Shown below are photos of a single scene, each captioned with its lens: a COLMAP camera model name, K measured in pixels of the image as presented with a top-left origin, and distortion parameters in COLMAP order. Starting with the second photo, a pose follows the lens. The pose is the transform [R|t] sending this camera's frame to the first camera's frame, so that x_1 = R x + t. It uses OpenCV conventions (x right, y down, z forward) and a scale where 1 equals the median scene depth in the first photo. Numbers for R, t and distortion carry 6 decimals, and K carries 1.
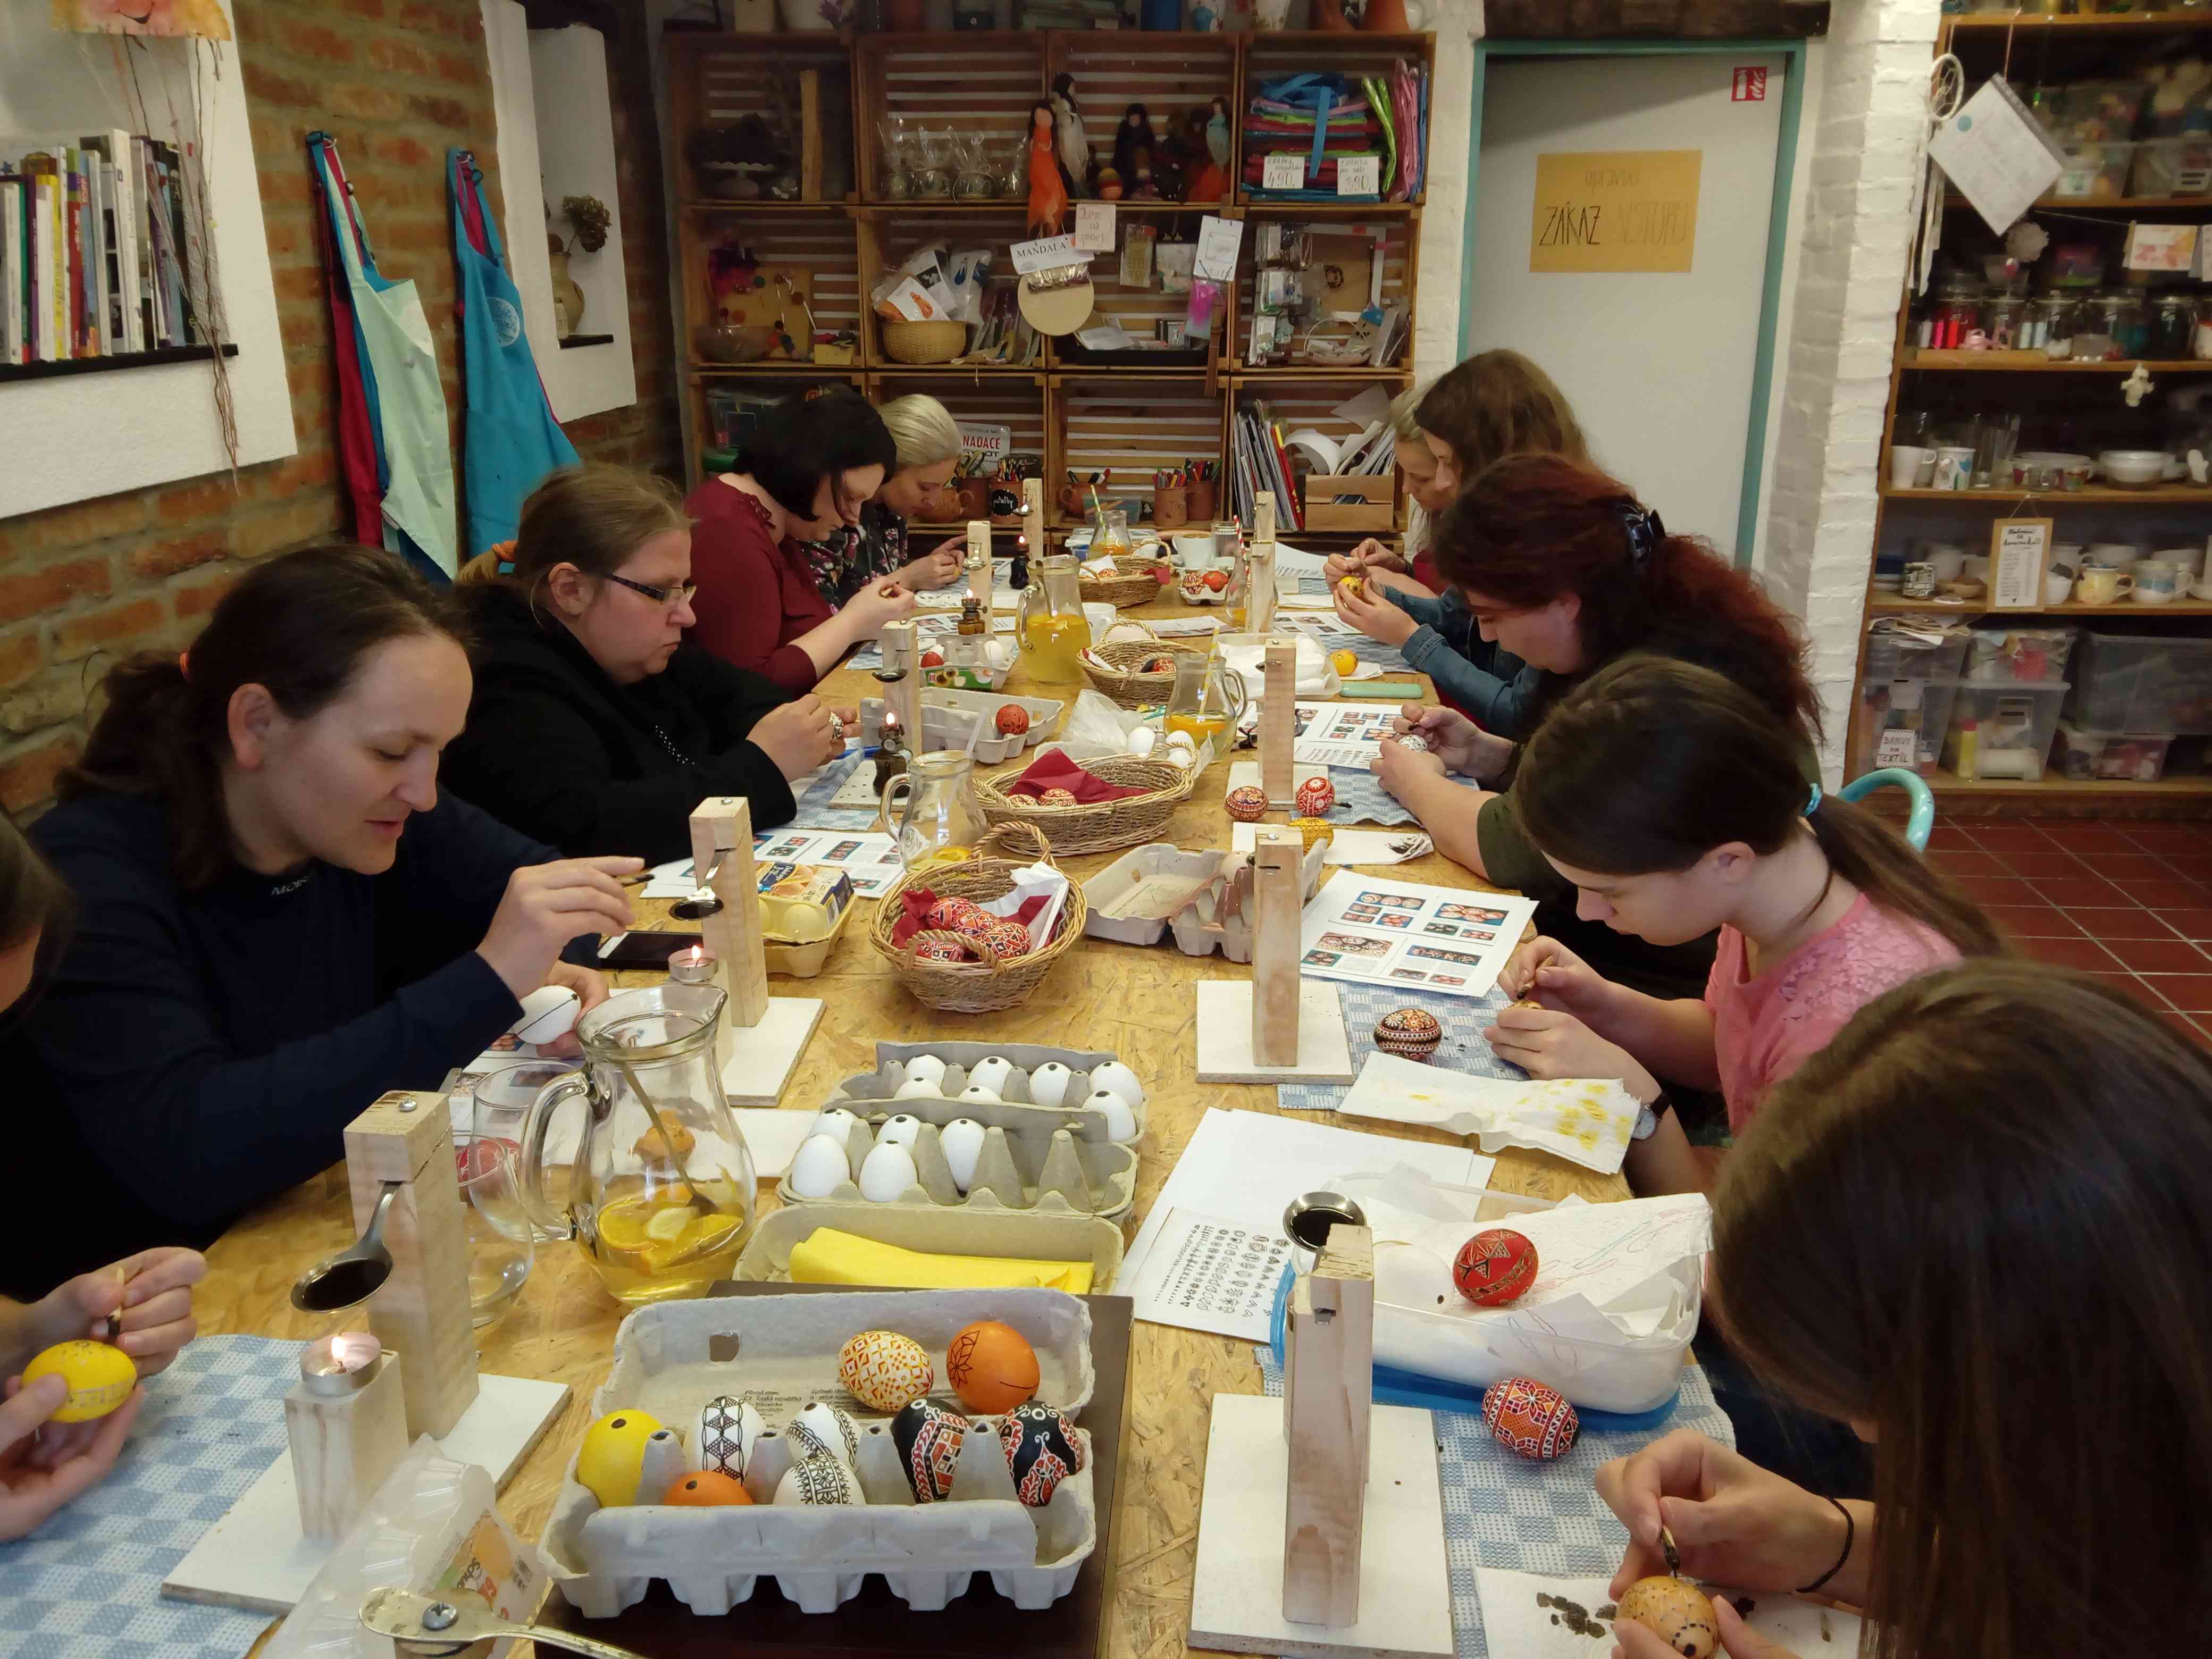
lens RADIAL K [[1736.9, 0, 1134.1], [0, 1736.9, 832.2], [0, 0, 1]] dist [0.046470, -0.101150]
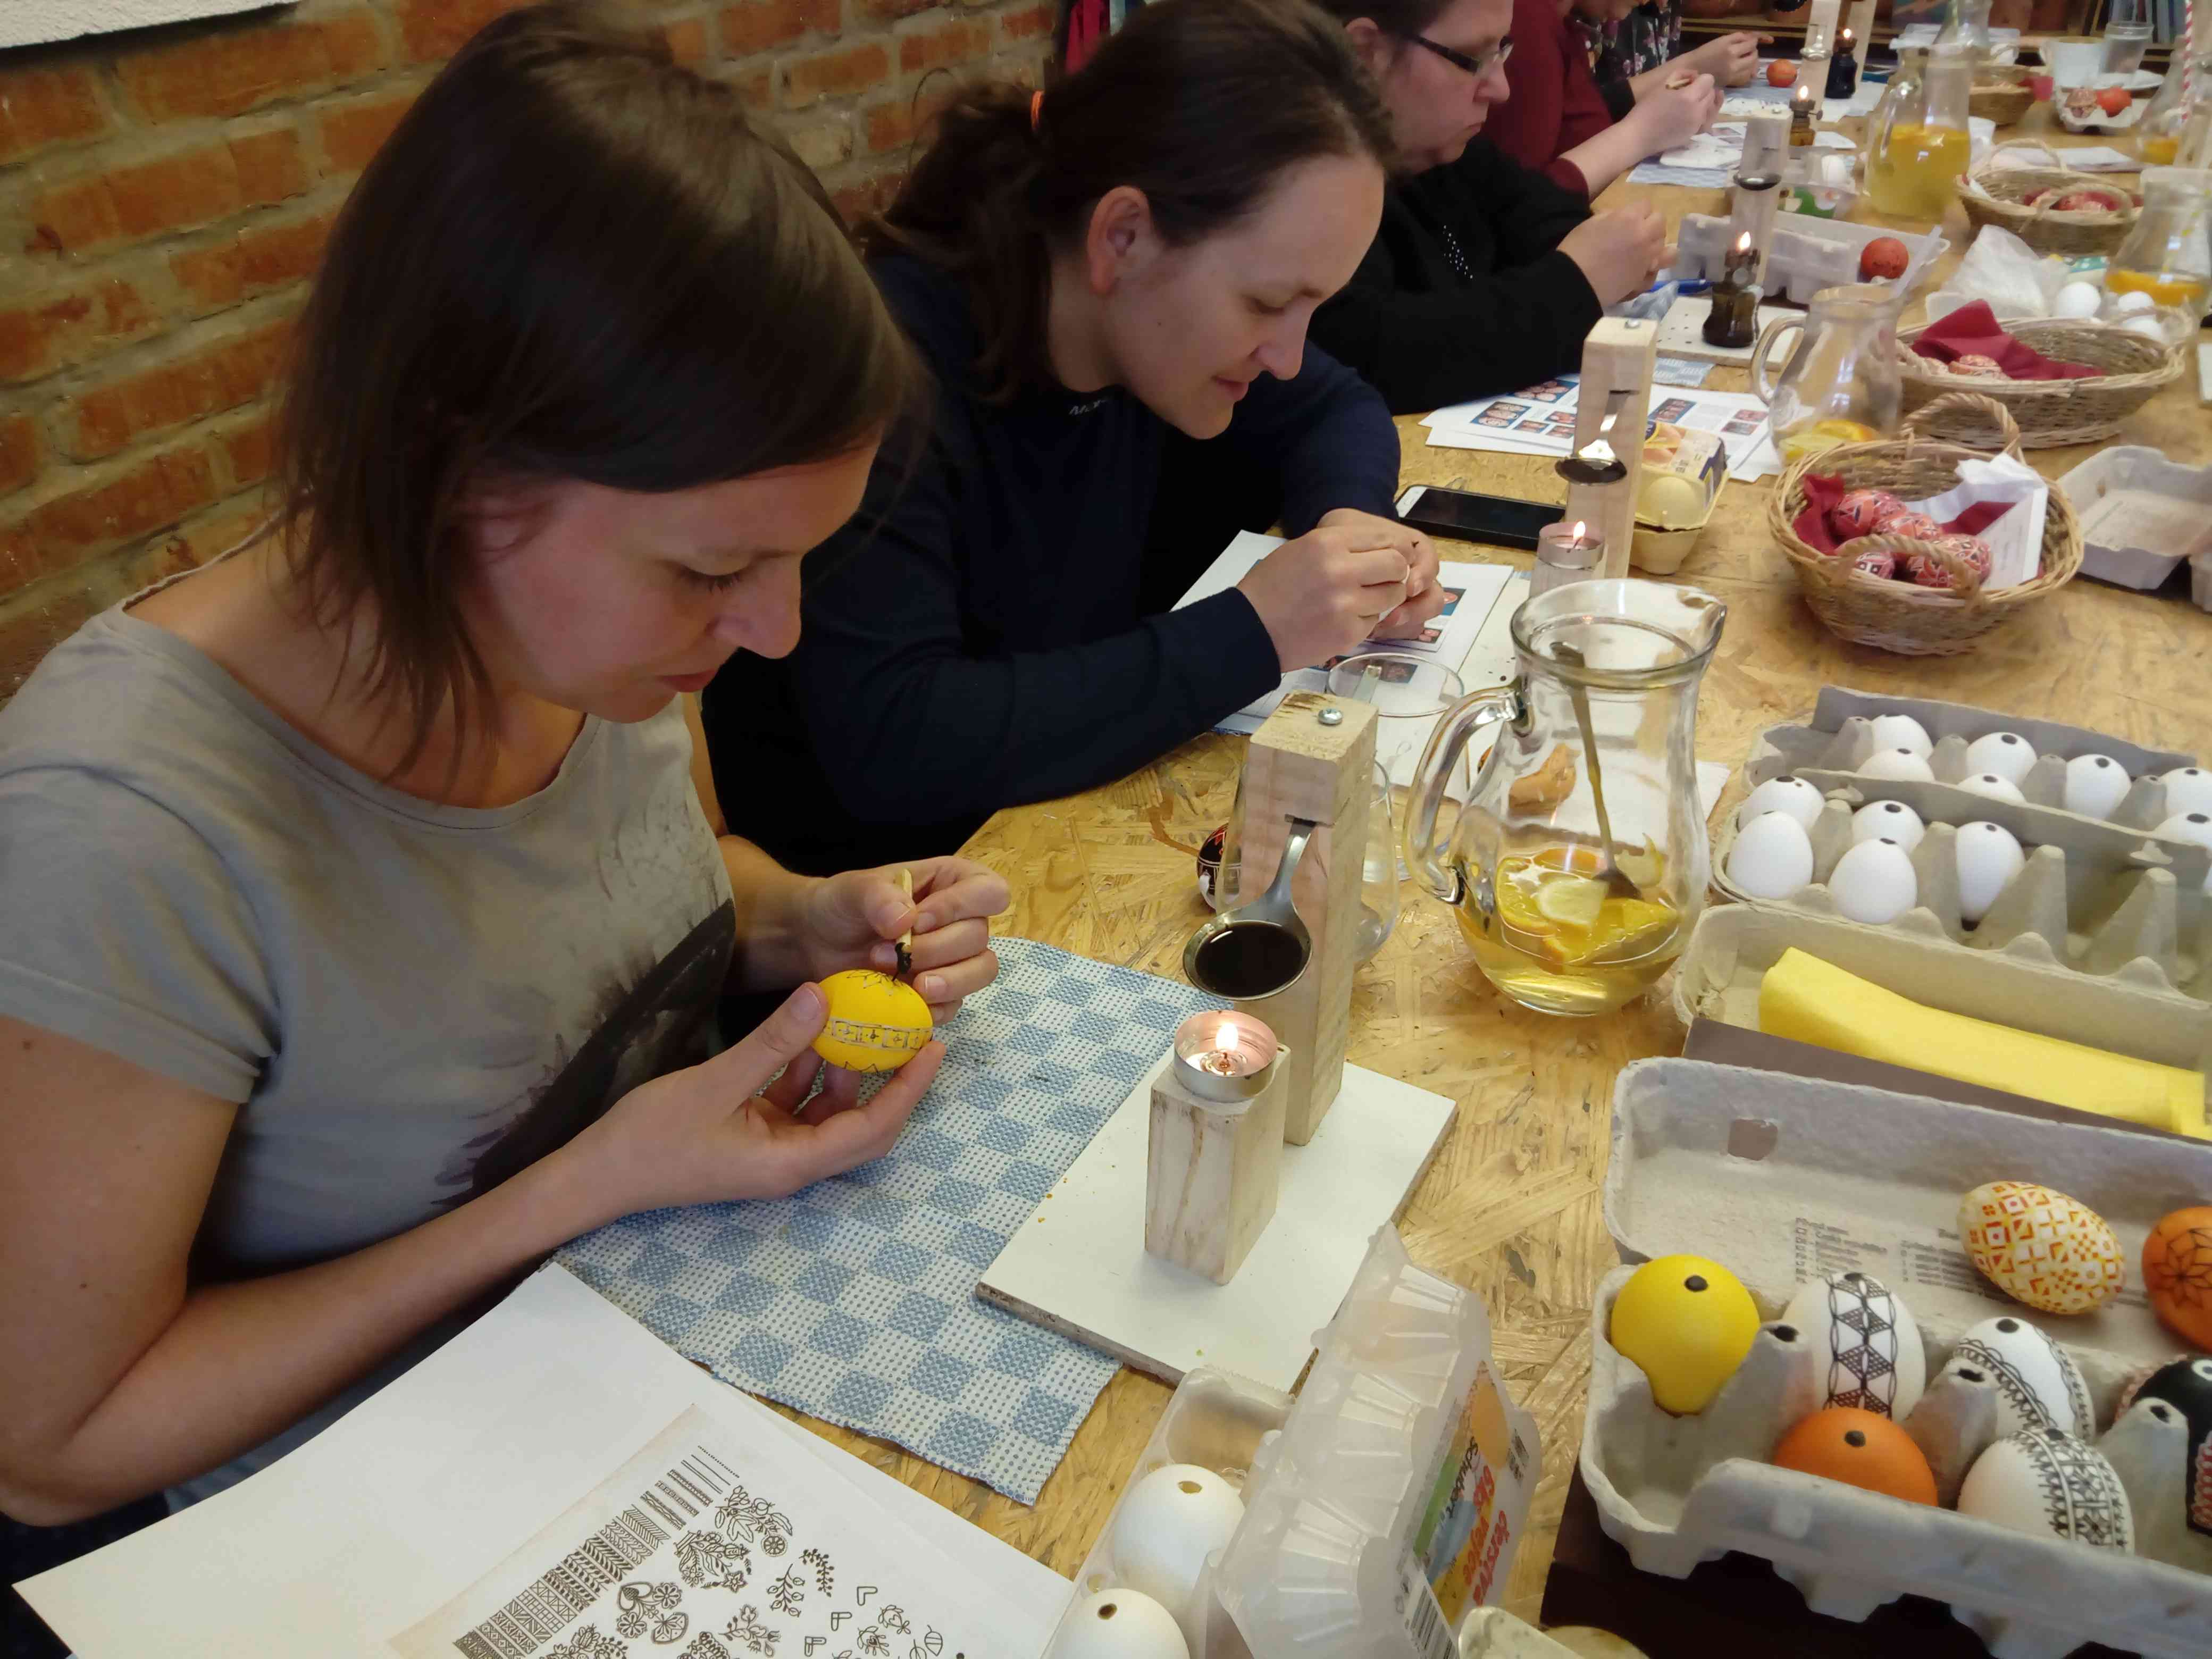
lens RADIAL K [[1736.9, 0, 1134.1], [0, 1736.9, 832.2], [0, 0, 1]] dist [0.046470, -0.101150]
pose [[0.942504, 0.171919, -0.286585, -0.167955], [-0.096915, 0.961288, 0.257938, 0.016803], [0.319835, -0.215334, 0.922679, 0.189216]]
